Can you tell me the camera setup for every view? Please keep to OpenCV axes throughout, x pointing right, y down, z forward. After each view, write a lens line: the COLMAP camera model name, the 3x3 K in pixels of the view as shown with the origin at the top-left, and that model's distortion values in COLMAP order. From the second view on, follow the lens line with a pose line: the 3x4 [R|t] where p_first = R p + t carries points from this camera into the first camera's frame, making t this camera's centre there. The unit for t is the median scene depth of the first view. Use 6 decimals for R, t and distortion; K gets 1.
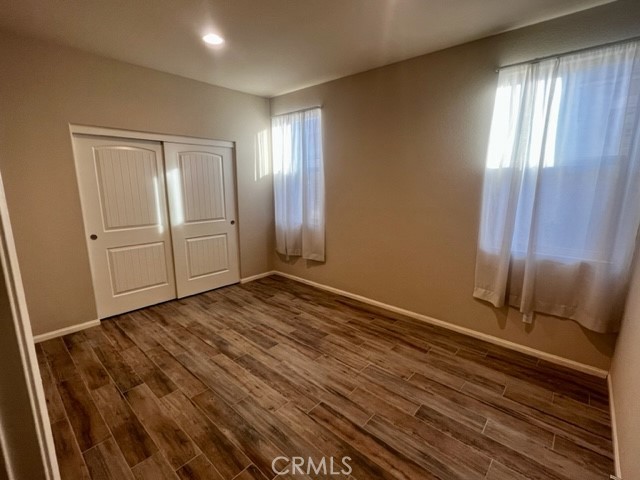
lens RADIAL K [[296.4, 0, 320.9], [0, 296.4, 239.5], [0, 0, 1]] dist [-0.001458, 0.001098]
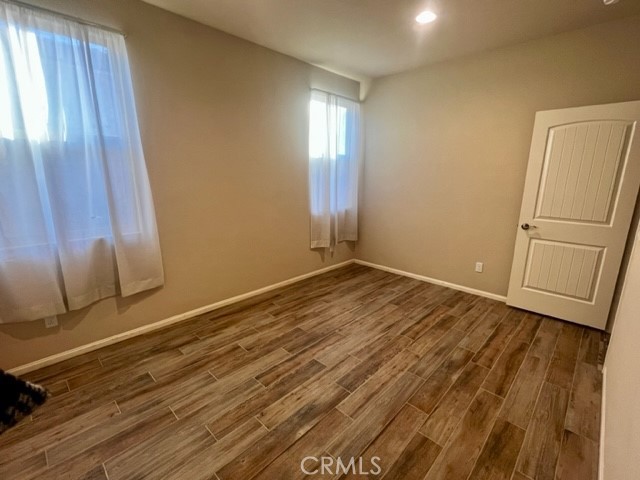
lens RADIAL K [[296.4, 0, 318.0], [0, 296.4, 241.4], [0, 0, 1]] dist [-0.001458, 0.001098]
pose [[0.045566, -0.228739, 0.972421, -0.895619], [0.183521, 0.958781, 0.216931, -0.148875], [-0.981959, 0.168575, 0.085667, 0.877558]]
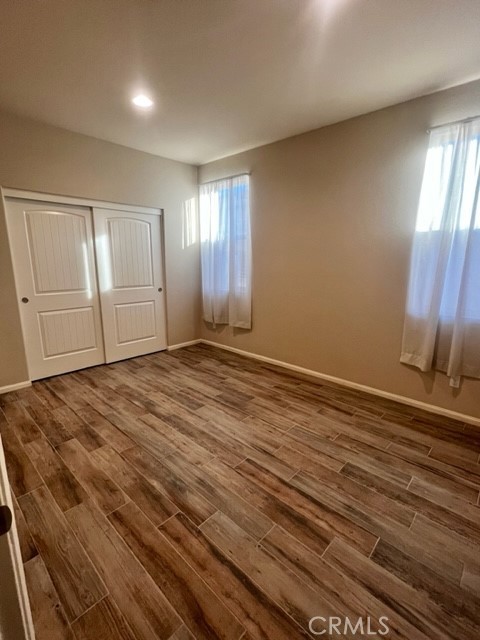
lens RADIAL K [[296.4, 0, 240.9], [0, 296.4, 320.3], [0, 0, 1]] dist [-0.001458, 0.001098]
pose [[0.999767, 0.009003, -0.019603, -0.003844], [-0.008714, 0.999852, 0.014804, 0.045515], [0.019734, -0.014630, 0.999698, -0.007103]]
